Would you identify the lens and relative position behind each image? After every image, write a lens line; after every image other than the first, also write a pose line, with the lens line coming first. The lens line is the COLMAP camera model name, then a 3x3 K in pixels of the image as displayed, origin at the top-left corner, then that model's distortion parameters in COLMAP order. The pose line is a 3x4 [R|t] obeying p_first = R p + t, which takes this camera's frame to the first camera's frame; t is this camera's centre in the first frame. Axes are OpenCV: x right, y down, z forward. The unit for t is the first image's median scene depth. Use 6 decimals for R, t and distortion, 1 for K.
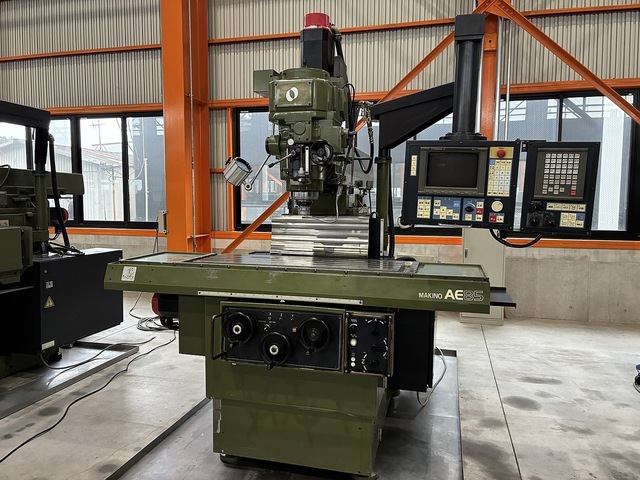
lens RADIAL K [[487.1, 0, 322.3], [0, 487.1, 238.5], [0, 0, 1]] dist [0.059089, -0.077294]
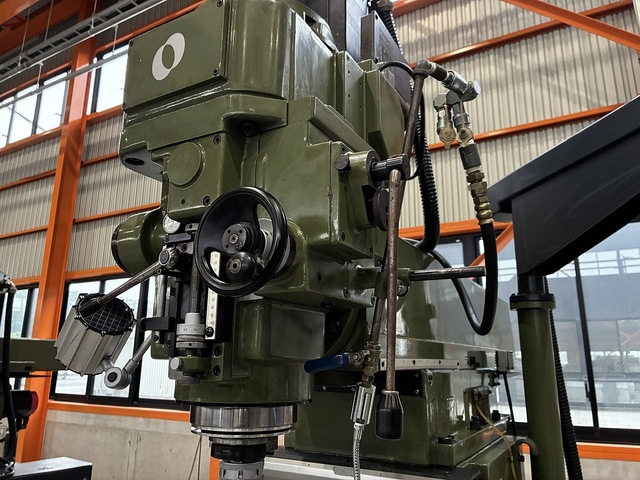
lens RADIAL K [[494.7, 0, 320.5], [0, 494.7, 238.0], [0, 0, 1]] dist [-0.001193, -0.008031]
pose [[0.964033, -0.060241, -0.258865, 0.096301], [-0.026747, 0.947041, -0.319998, -0.110377], [0.264433, 0.315413, 0.911367, 0.835853]]
